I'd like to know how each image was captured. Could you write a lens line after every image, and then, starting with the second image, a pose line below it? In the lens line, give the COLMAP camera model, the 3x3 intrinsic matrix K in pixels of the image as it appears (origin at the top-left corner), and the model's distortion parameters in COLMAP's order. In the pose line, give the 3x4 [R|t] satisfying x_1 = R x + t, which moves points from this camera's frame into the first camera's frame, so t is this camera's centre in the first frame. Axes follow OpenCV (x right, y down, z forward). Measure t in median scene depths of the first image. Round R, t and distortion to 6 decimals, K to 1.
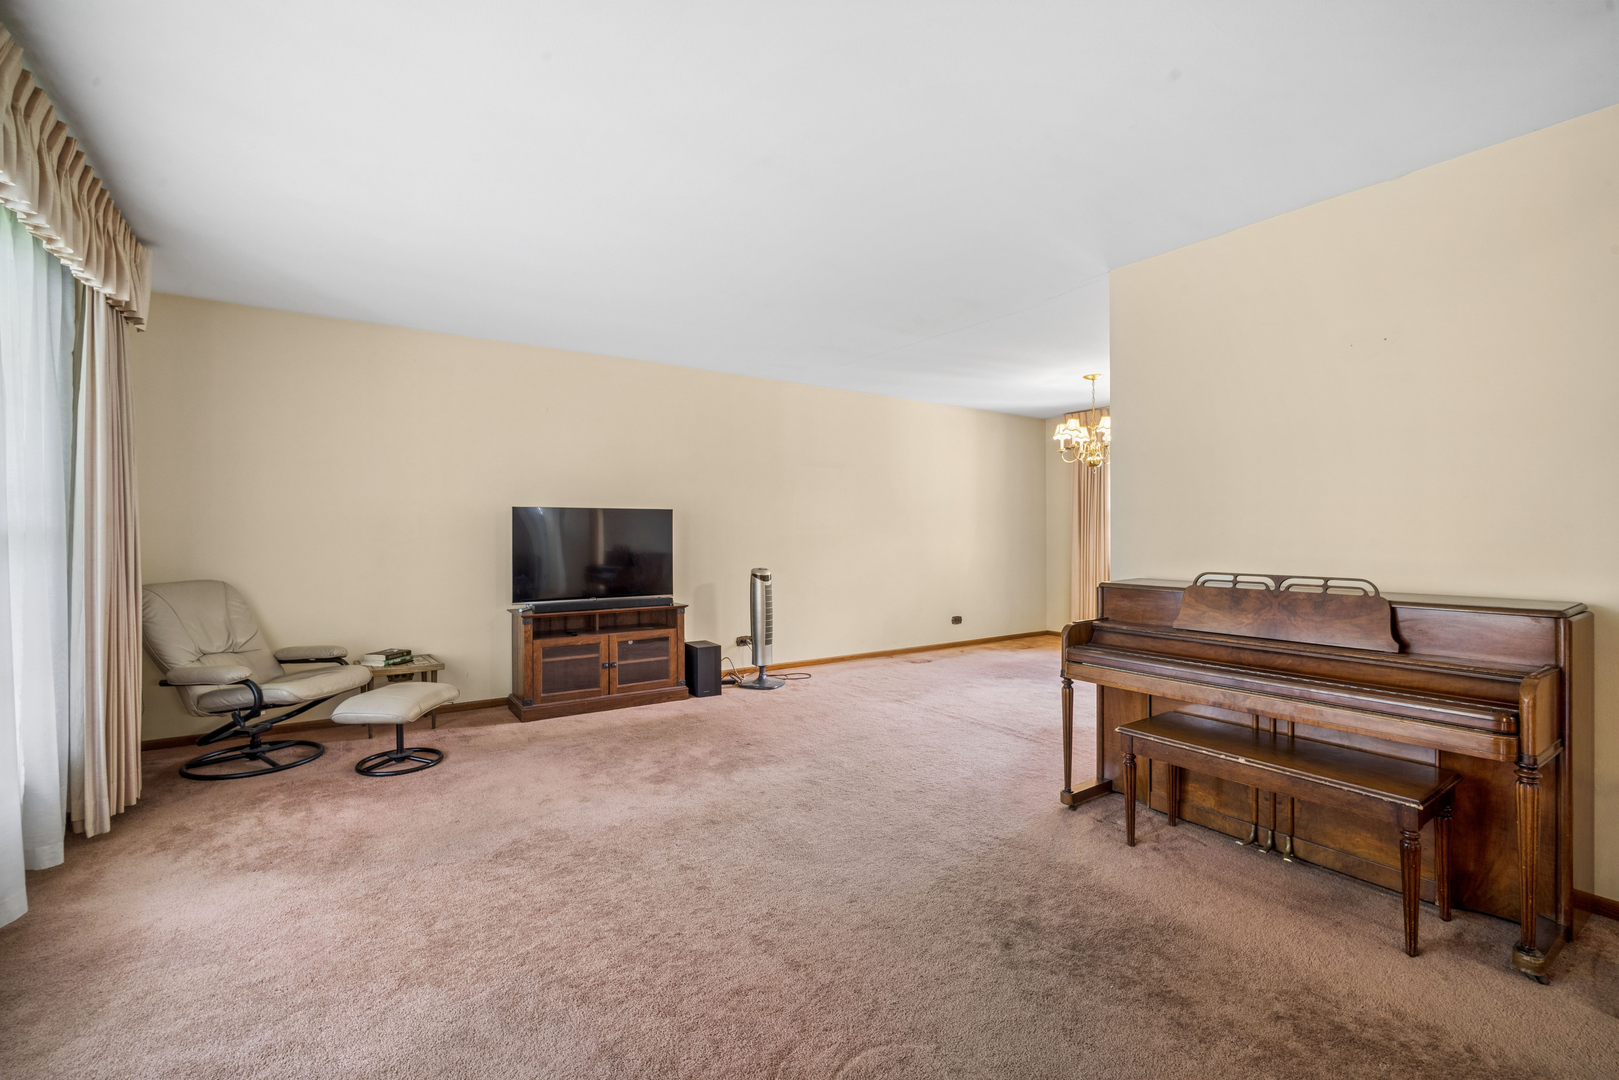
lens RADIAL K [[704.1, 0, 808.5], [0, 704.1, 532.9], [0, 0, 1]] dist [-0.003814, 0.000120]
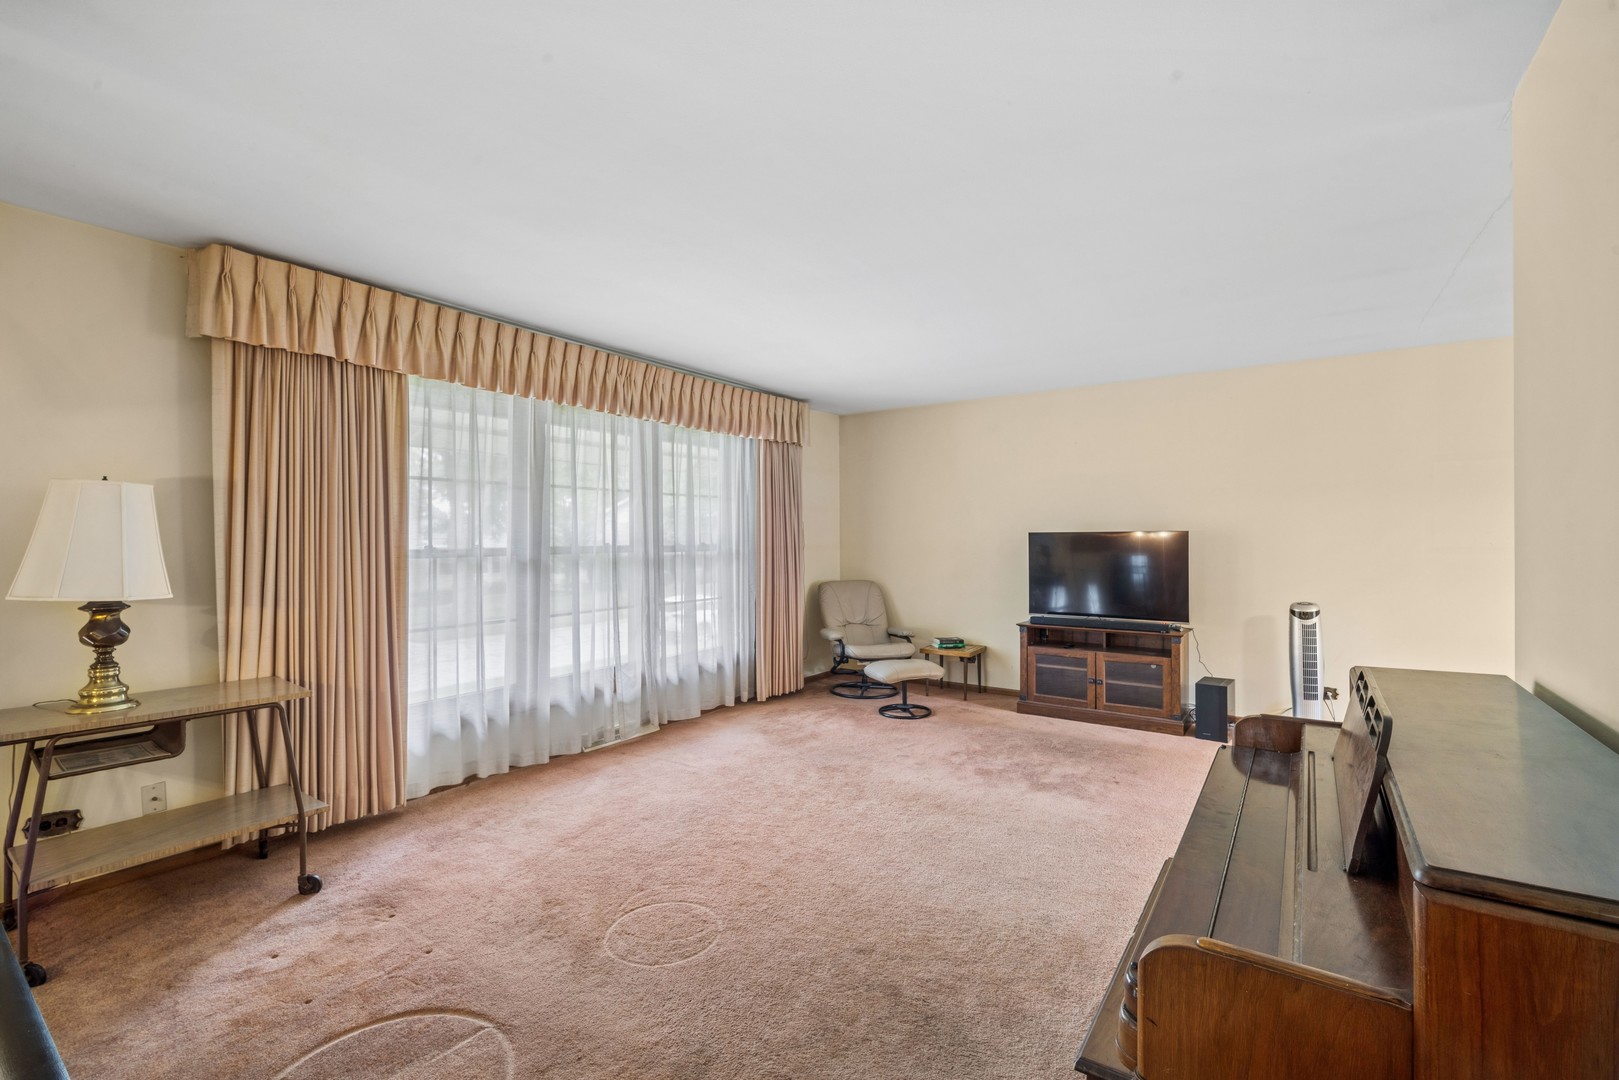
lens RADIAL K [[704.1, 0, 808.5], [0, 704.1, 532.9], [0, 0, 1]] dist [-0.003814, 0.000120]
pose [[0.352356, -0.007238, -0.935838, 0.722803], [0.003803, 0.999973, -0.006302, -0.039051], [0.935858, -0.001339, 0.352374, 0.291659]]
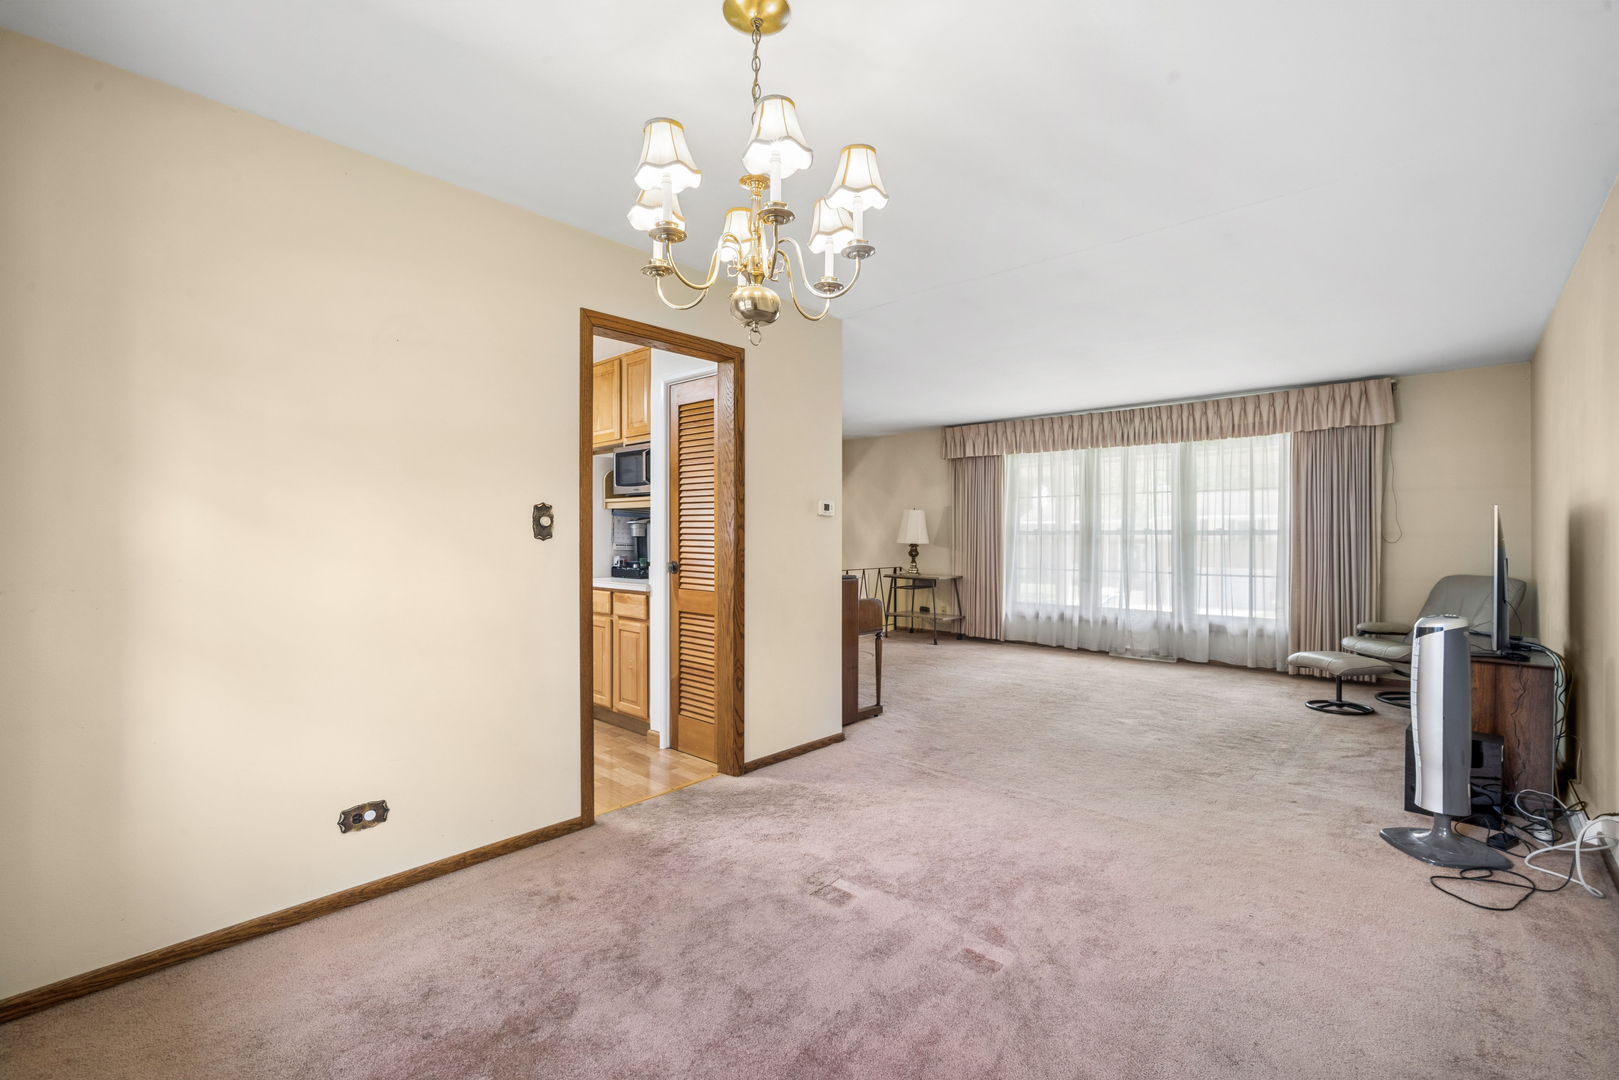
lens RADIAL K [[704.1, 0, 808.5], [0, 704.1, 532.9], [0, 0, 1]] dist [-0.003814, 0.000120]
pose [[-0.976016, -0.013446, -0.217283, 0.713040], [-0.011205, 0.999871, -0.011545, 0.013770], [0.217410, -0.008834, -0.976040, 2.090845]]
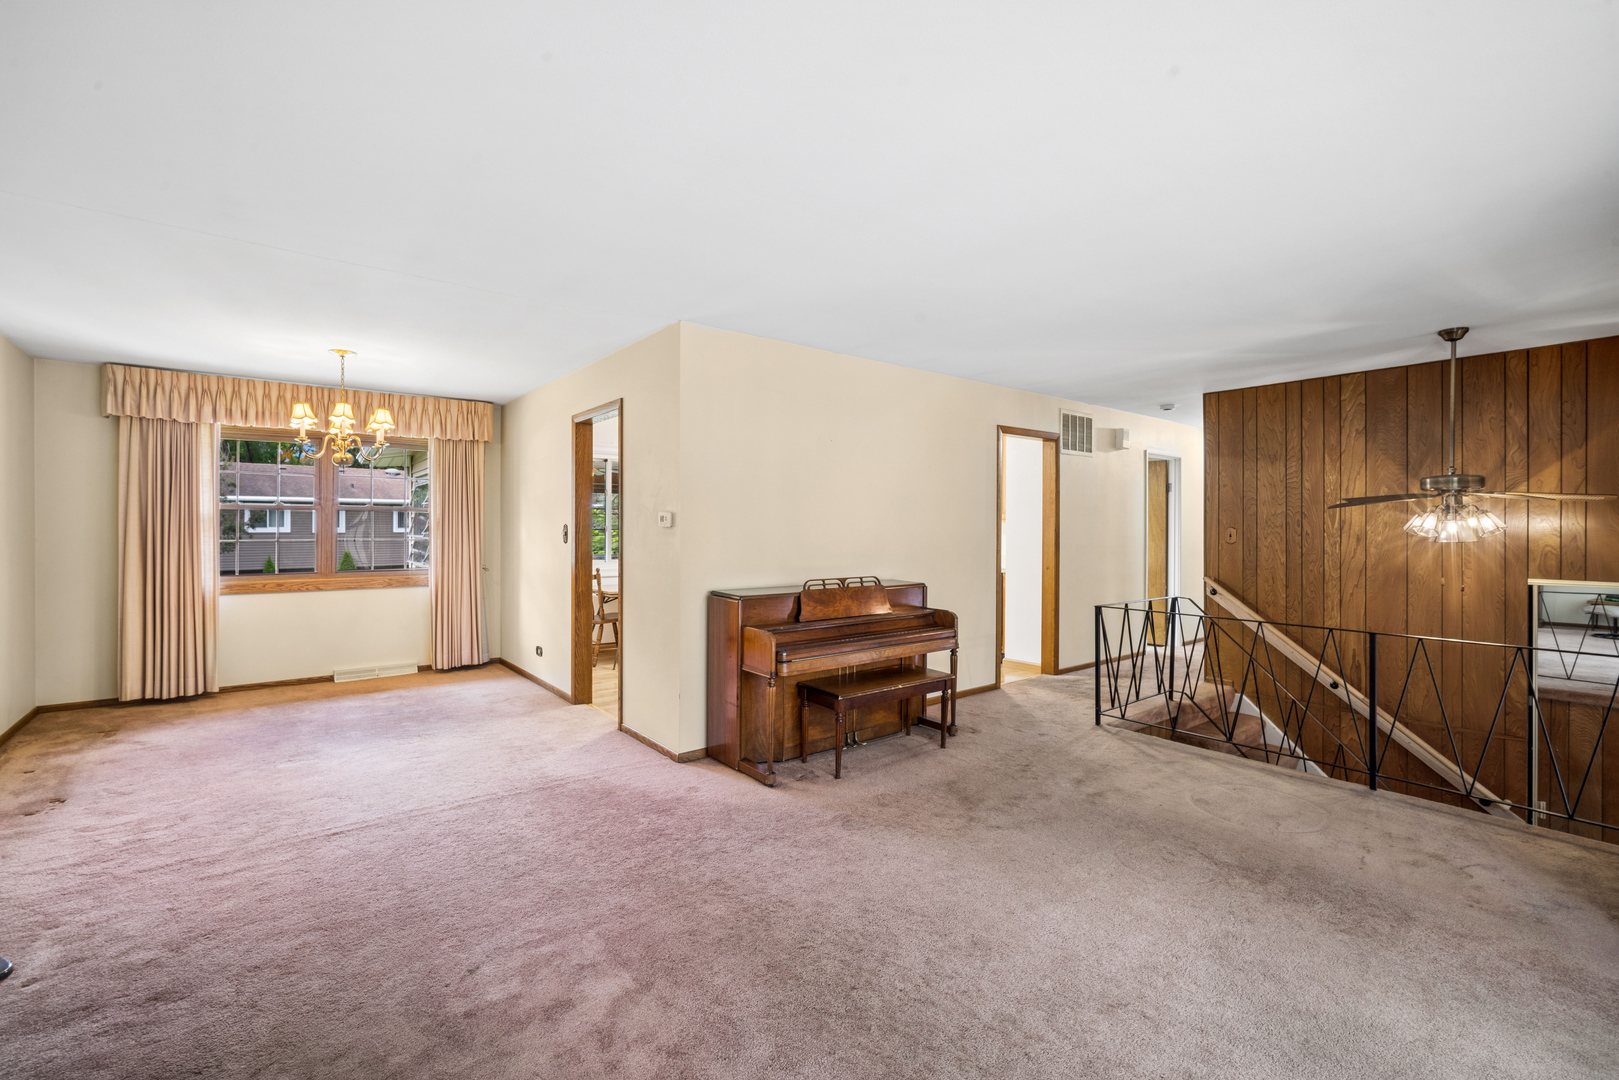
lens RADIAL K [[704.1, 0, 808.5], [0, 704.1, 532.9], [0, 0, 1]] dist [-0.003814, 0.000120]
pose [[-0.083788, -0.014746, 0.996374, -0.680943], [-0.003493, 0.999889, 0.014504, -0.048622], [-0.996477, -0.002265, -0.083830, 0.863146]]
